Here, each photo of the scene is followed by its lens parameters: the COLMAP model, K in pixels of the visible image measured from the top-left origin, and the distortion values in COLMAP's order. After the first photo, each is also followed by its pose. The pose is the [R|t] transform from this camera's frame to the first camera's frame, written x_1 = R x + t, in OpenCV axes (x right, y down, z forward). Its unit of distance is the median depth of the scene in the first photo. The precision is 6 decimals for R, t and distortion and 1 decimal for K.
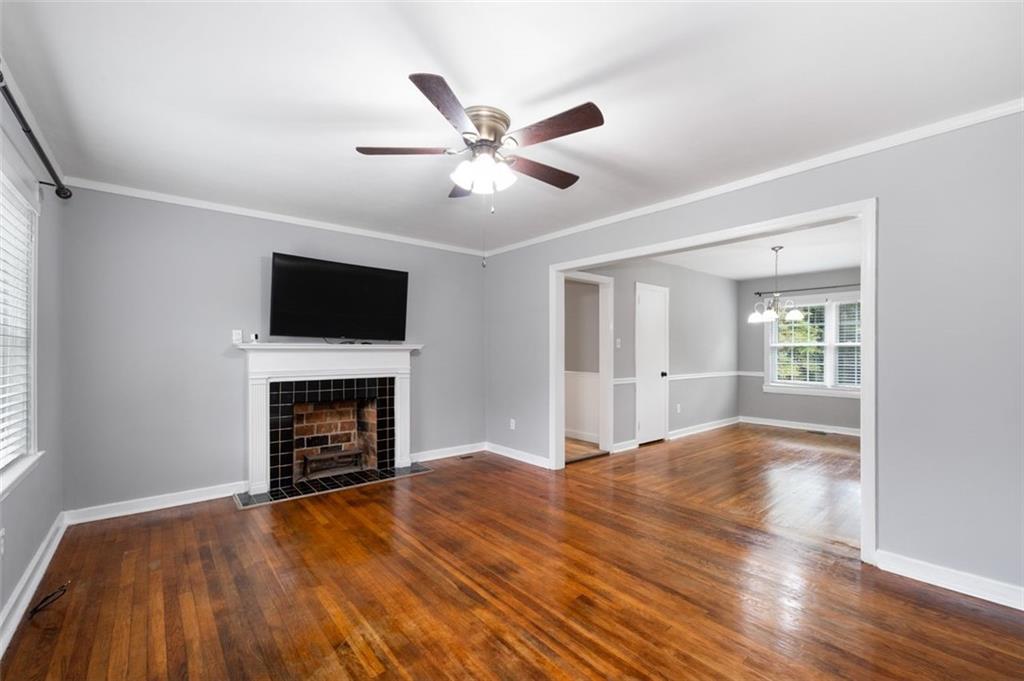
lens RADIAL K [[430.8, 0, 516.8], [0, 430.8, 348.4], [0, 0, 1]] dist [-0.006496, 0.000445]
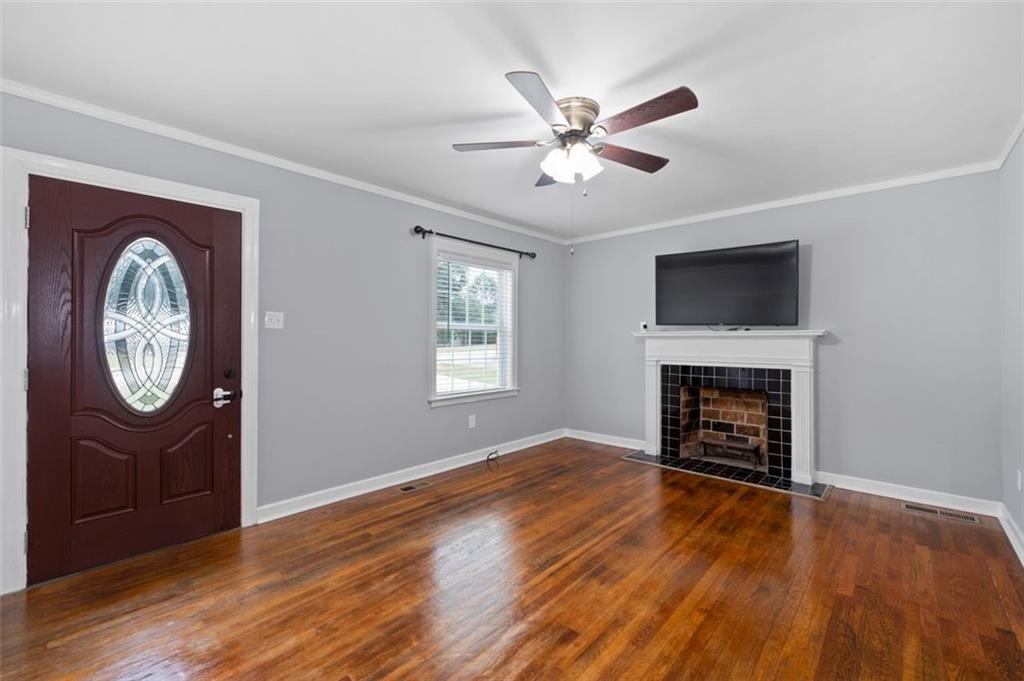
lens RADIAL K [[430.8, 0, 519.4], [0, 430.8, 335.1], [0, 0, 1]] dist [-0.006496, 0.000445]
pose [[0.140064, -0.007503, -0.990114, 0.486878], [0.004065, 0.999967, -0.007002, 0.004039], [0.990134, -0.003044, 0.140090, 0.395068]]
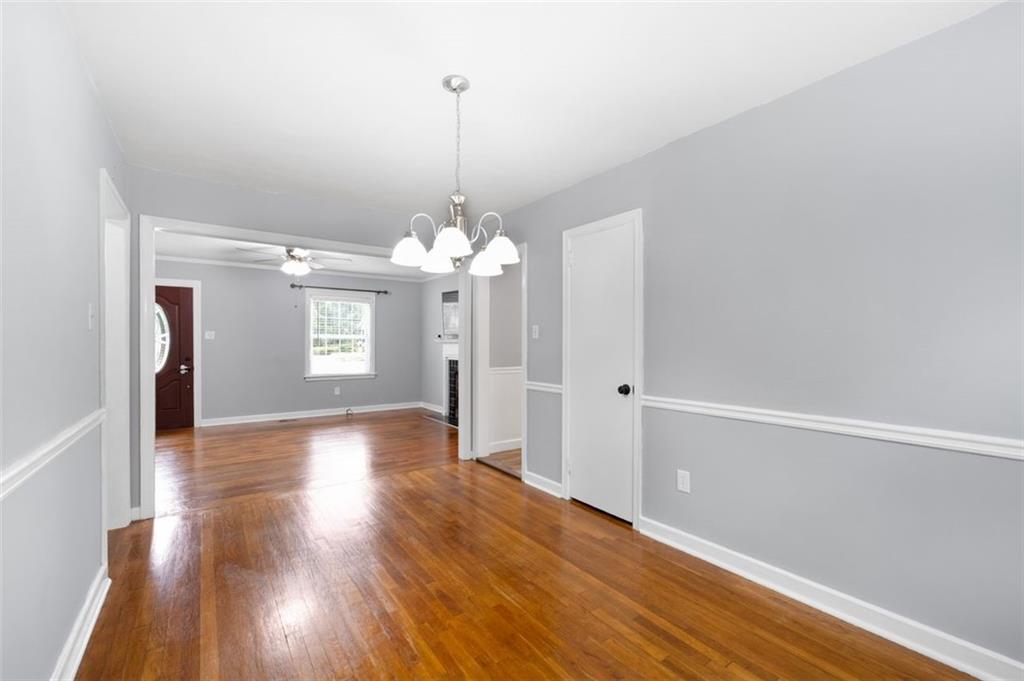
lens RADIAL K [[430.8, 0, 515.2], [0, 430.8, 345.5], [0, 0, 1]] dist [-0.006496, 0.000445]
pose [[-0.068558, 0.003468, -0.997641, 1.165245], [0.004765, 0.999984, 0.003149, 0.010054], [0.997636, -0.004538, -0.068573, 1.260549]]
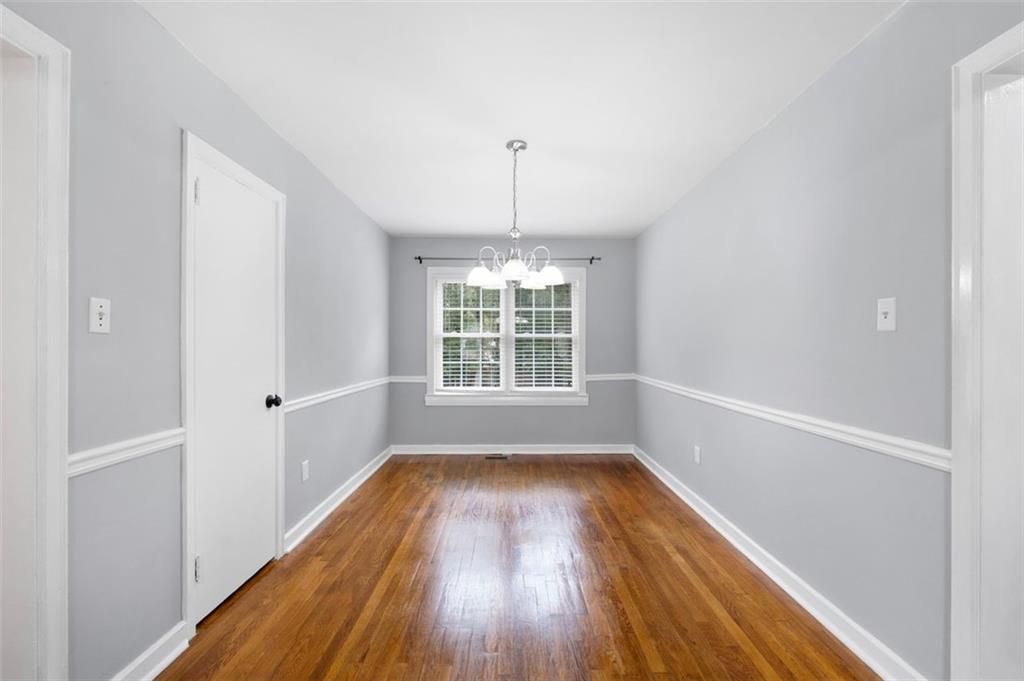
lens RADIAL K [[430.8, 0, 516.2], [0, 430.8, 348.1], [0, 0, 1]] dist [-0.006496, 0.000445]
pose [[0.633891, -0.004829, 0.773407, 0.240526], [-0.005674, 0.999925, 0.010894, 0.005608], [-0.773401, -0.011293, 0.633816, 0.784846]]
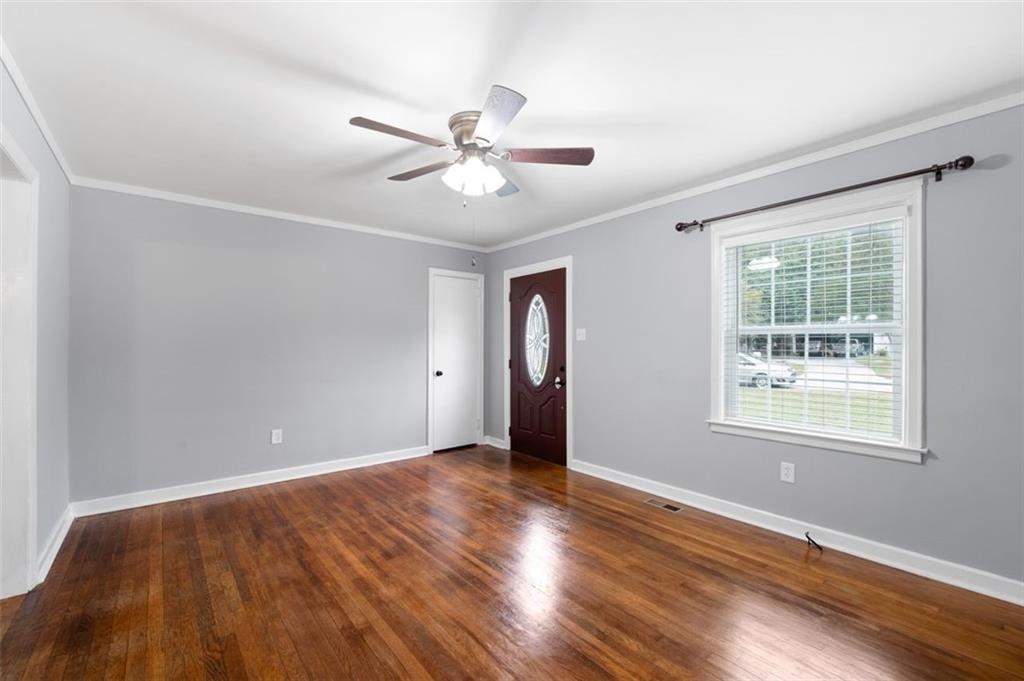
lens RADIAL K [[430.8, 0, 511.6], [0, 430.8, 343.6], [0, 0, 1]] dist [-0.006496, 0.000445]
pose [[-0.999909, -0.000668, 0.013474, -0.098256], [-0.000810, 0.999944, -0.010559, 0.005339], [-0.013466, -0.010569, -0.999853, 1.094671]]
